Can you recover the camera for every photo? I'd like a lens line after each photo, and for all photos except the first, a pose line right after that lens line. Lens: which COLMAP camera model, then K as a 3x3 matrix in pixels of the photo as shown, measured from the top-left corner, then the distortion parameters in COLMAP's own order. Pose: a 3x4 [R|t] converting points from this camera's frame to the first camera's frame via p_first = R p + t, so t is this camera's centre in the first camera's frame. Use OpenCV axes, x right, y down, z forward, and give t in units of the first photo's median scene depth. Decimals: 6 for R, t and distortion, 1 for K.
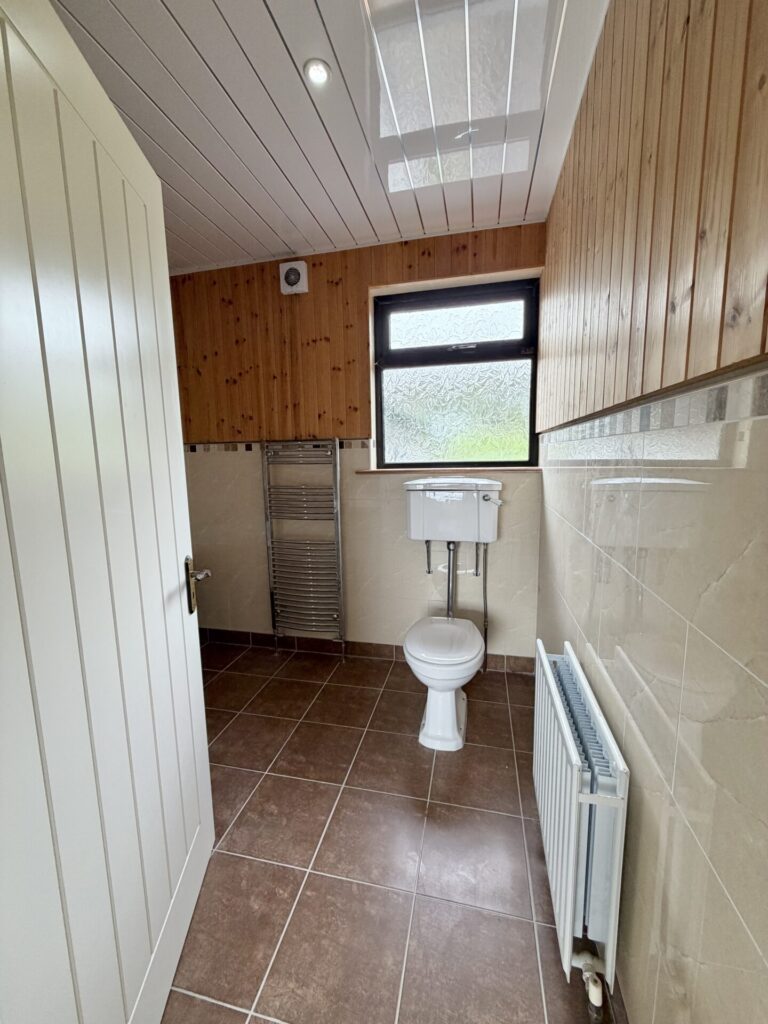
lens RADIAL K [[406.7, 0, 385.8], [0, 406.7, 514.4], [0, 0, 1]] dist [-0.002642, 0.000869]
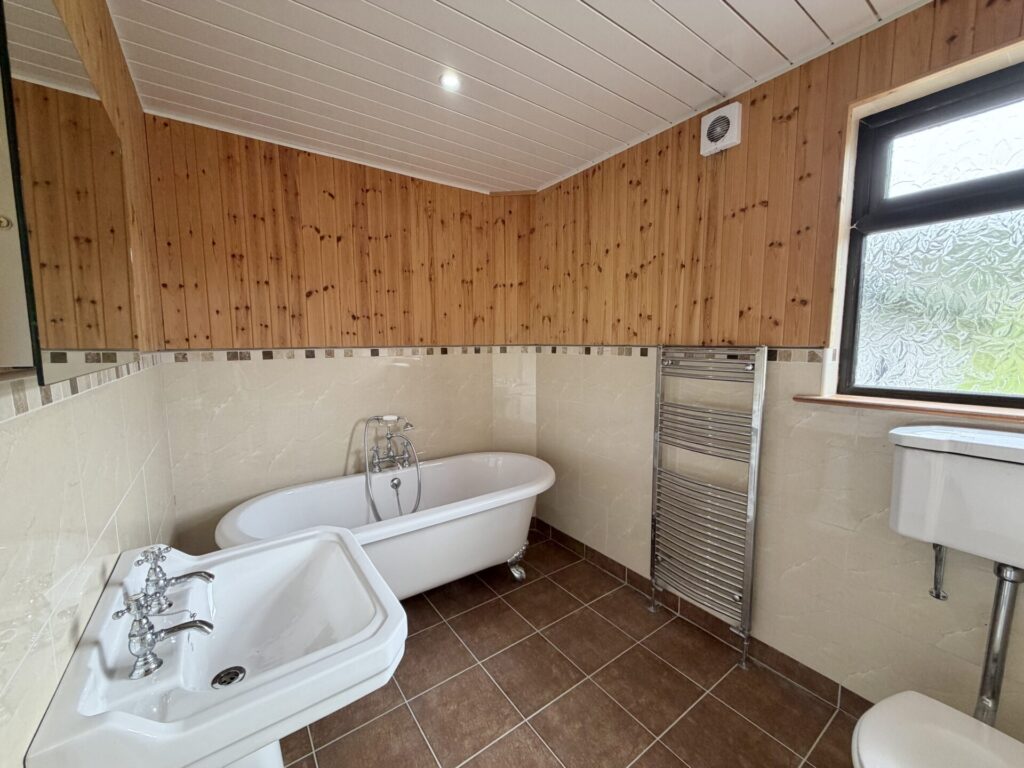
lens RADIAL K [[406.7, 0, 510.2], [0, 406.7, 385.3], [0, 0, 1]] dist [-0.002642, 0.000869]
pose [[0.748690, 0.084987, -0.657450, 0.012498], [-0.095216, 0.995251, 0.020224, -0.092702], [0.656046, 0.047458, 0.753227, 0.203161]]
